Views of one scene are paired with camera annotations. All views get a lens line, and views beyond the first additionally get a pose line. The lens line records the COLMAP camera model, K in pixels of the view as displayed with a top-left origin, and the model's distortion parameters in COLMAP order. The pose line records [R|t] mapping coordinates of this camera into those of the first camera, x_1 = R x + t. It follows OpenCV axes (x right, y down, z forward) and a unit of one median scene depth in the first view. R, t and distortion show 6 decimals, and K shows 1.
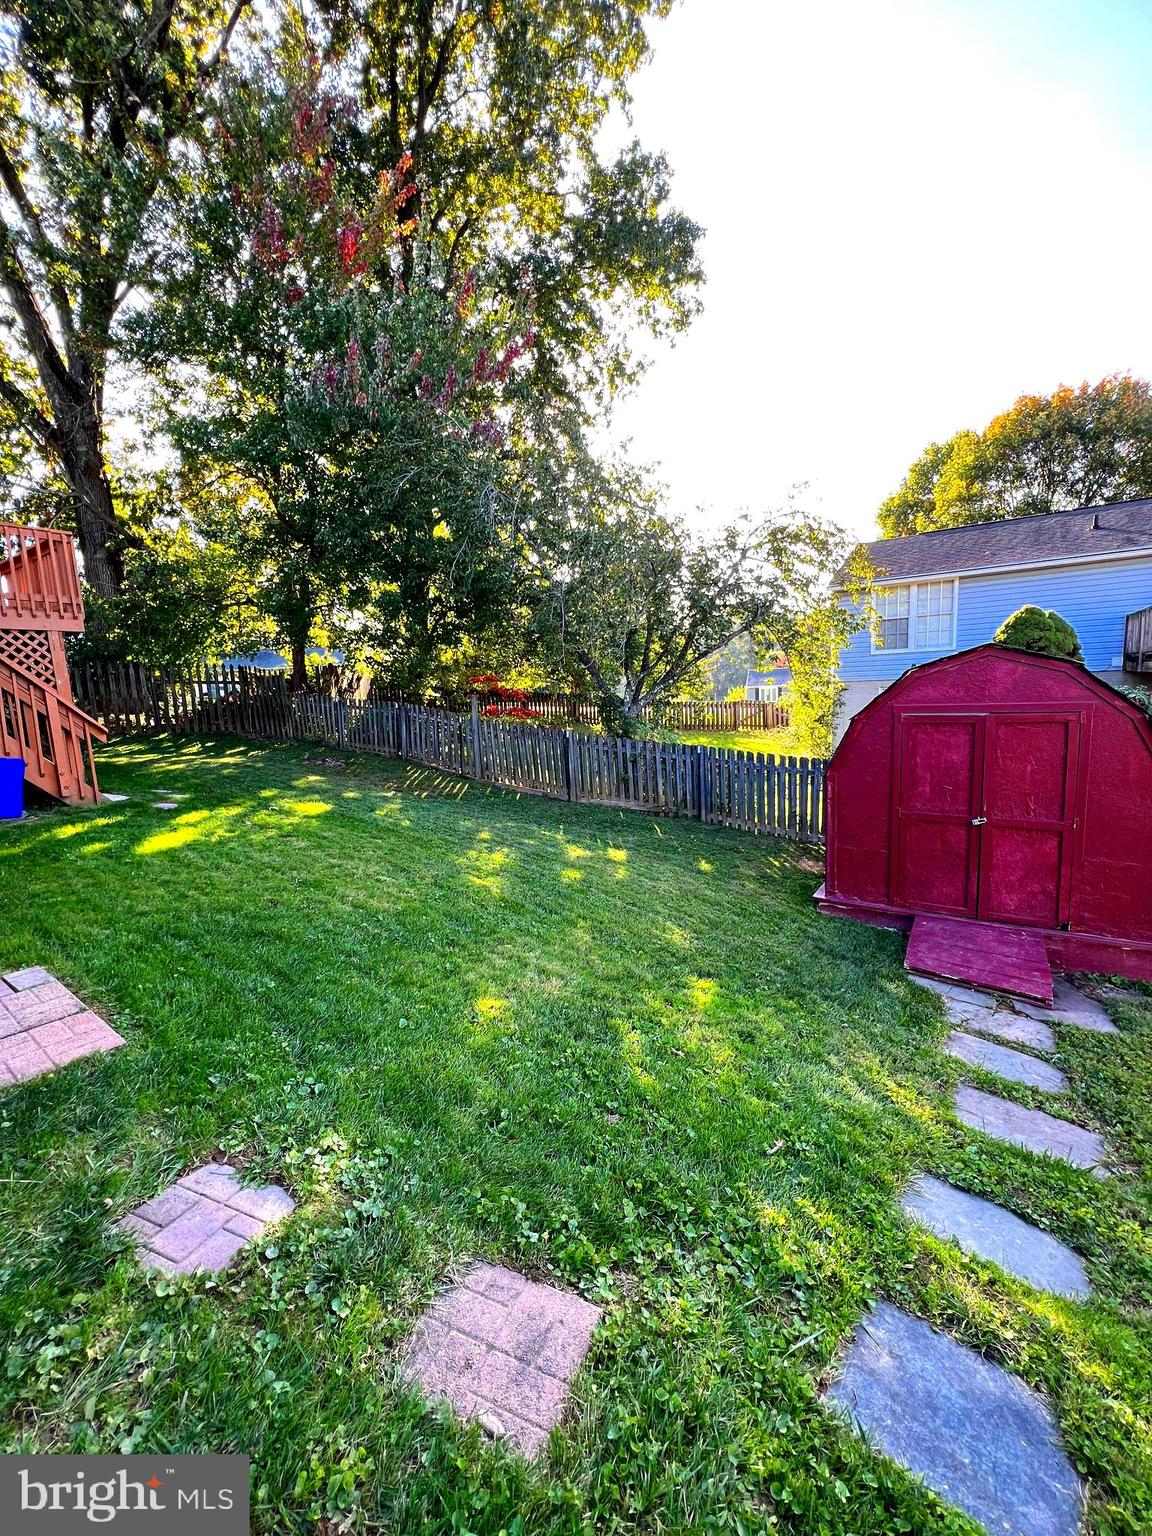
lens RADIAL K [[616.5, 0, 578.0], [0, 616.5, 772.6], [0, 0, 1]] dist [0.001564, 0.000027]
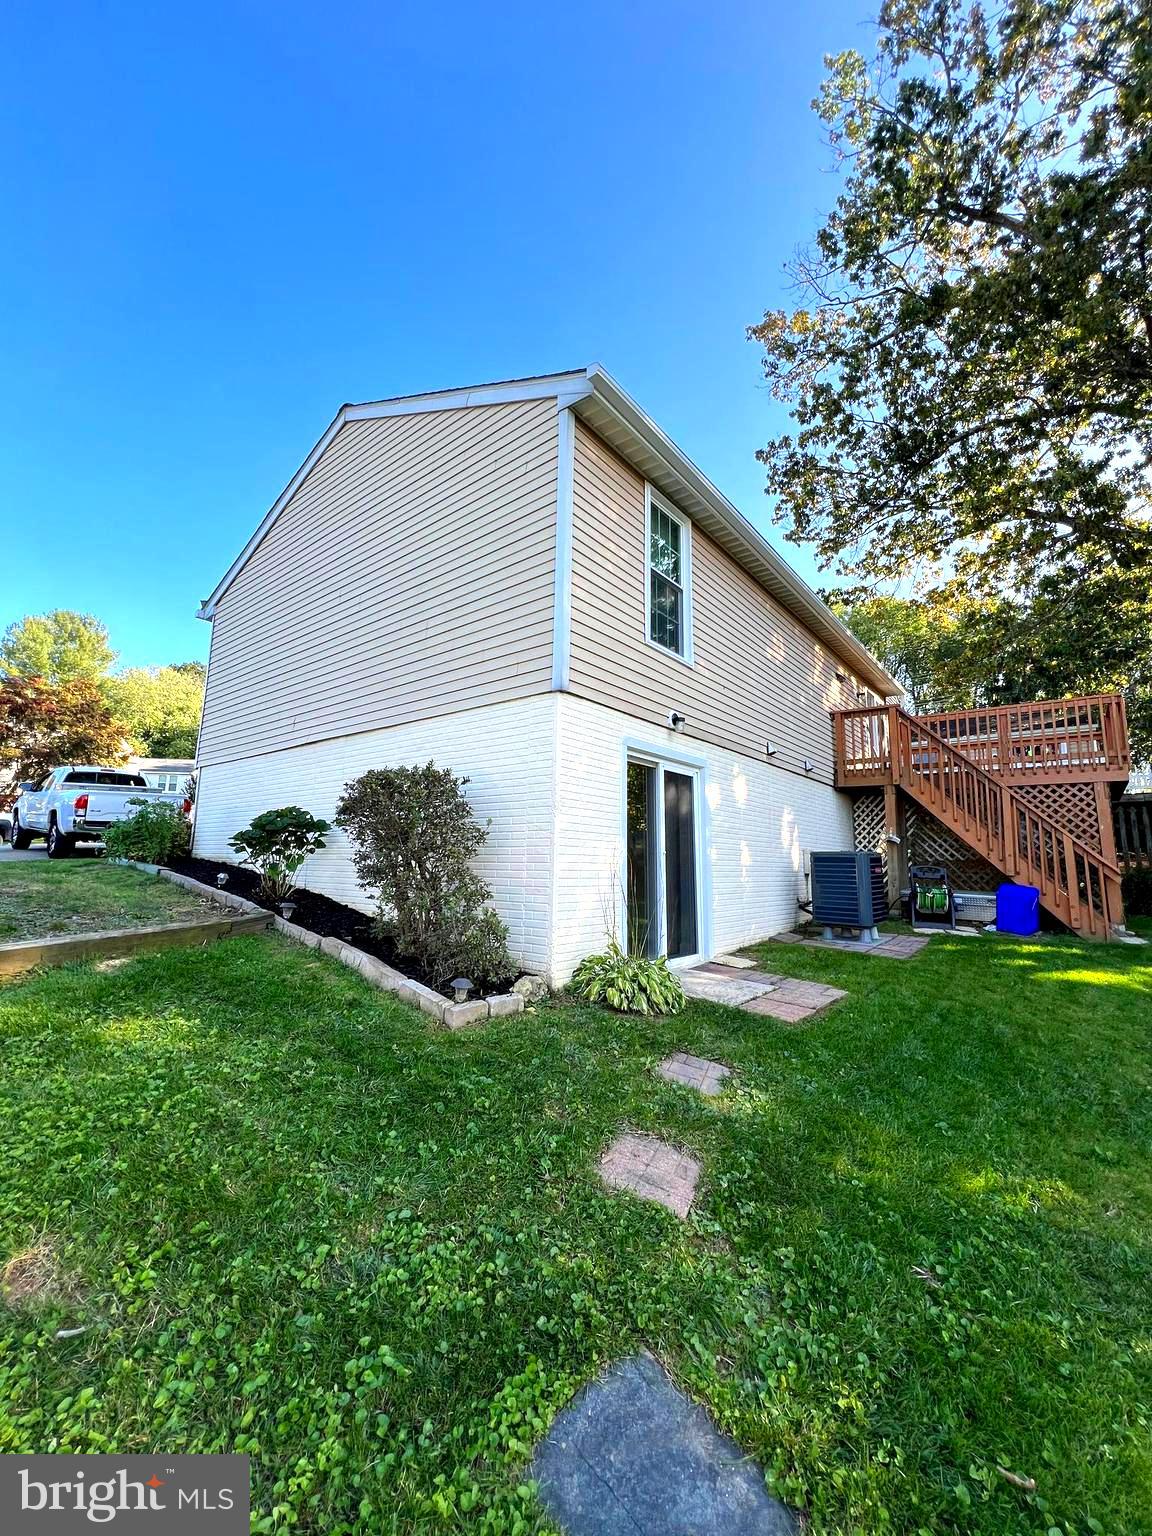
lens RADIAL K [[616.5, 0, 578.0], [0, 616.5, 772.6], [0, 0, 1]] dist [0.001564, 0.000027]
pose [[-0.055114, -0.090552, -0.994365, 0.348639], [-0.149097, 0.985460, -0.081478, -0.013031], [0.987285, 0.143766, -0.067814, 0.138649]]
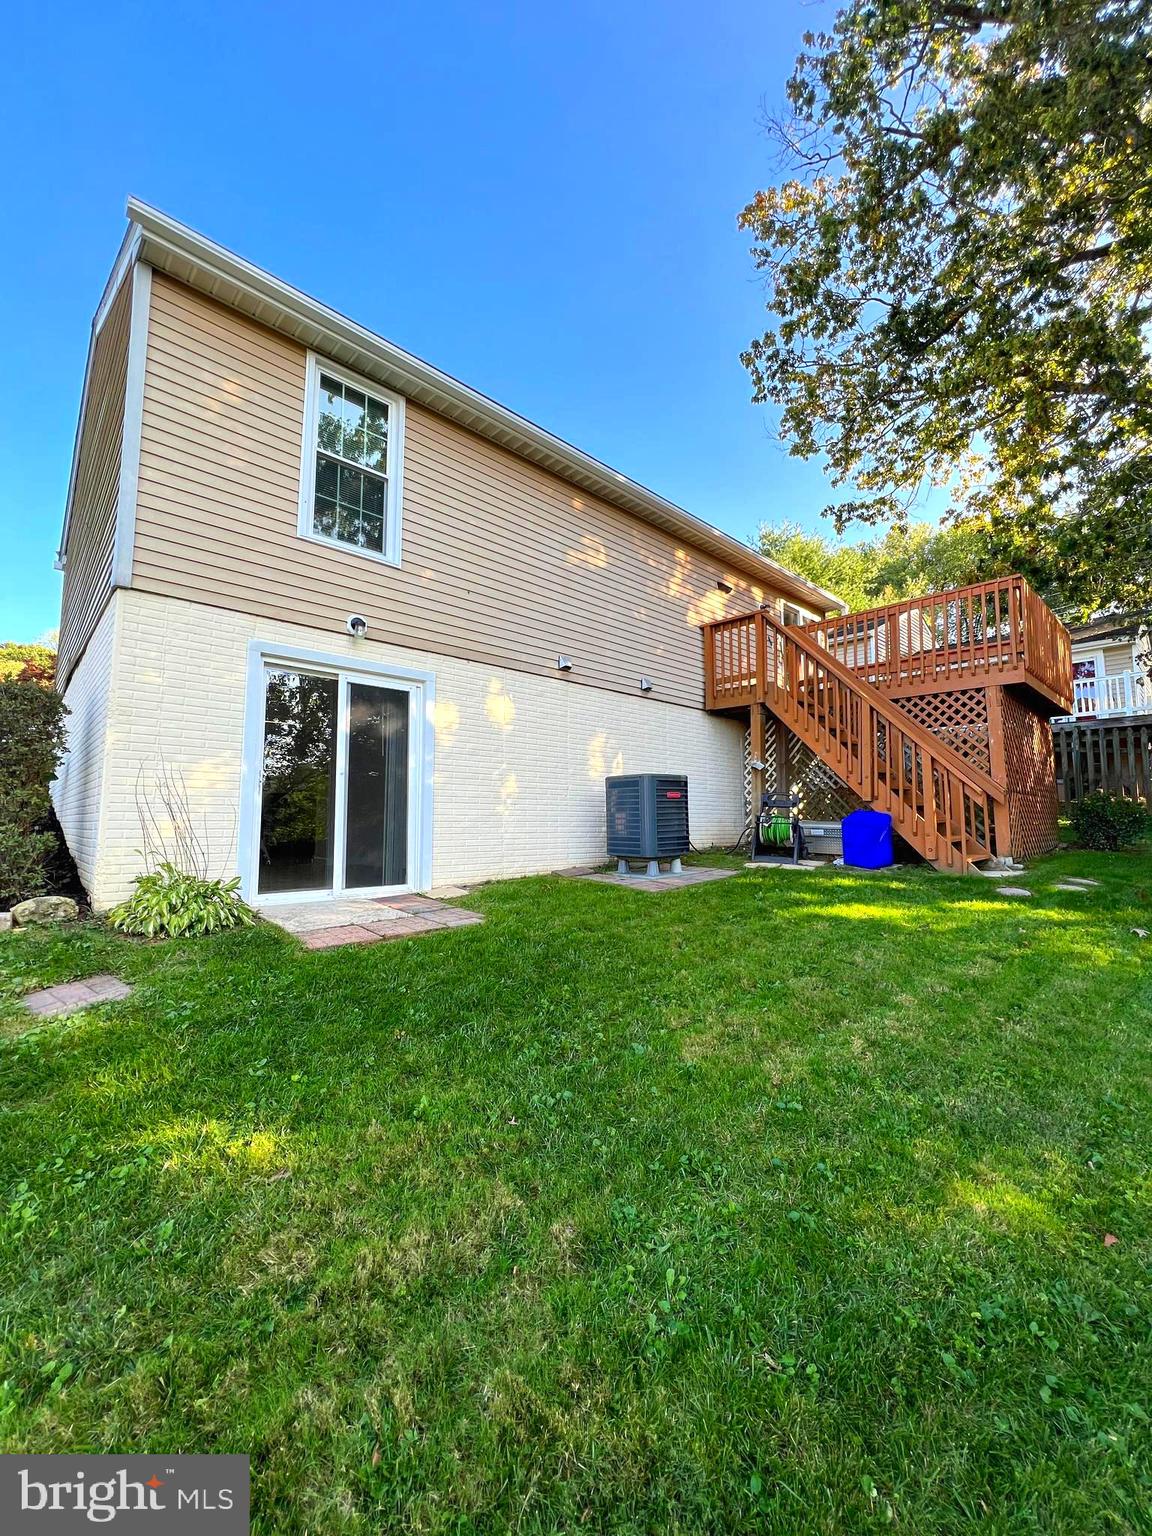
lens RADIAL K [[610.5, 0, 576.0], [0, 610.5, 768.0], [0, 0, 1]] dist [0.000124, -0.000198]
pose [[-0.202397, -0.026301, -0.978950, 0.185095], [-0.123442, 0.992351, -0.001140, -0.031331], [0.971492, 0.120613, -0.204096, 0.629120]]
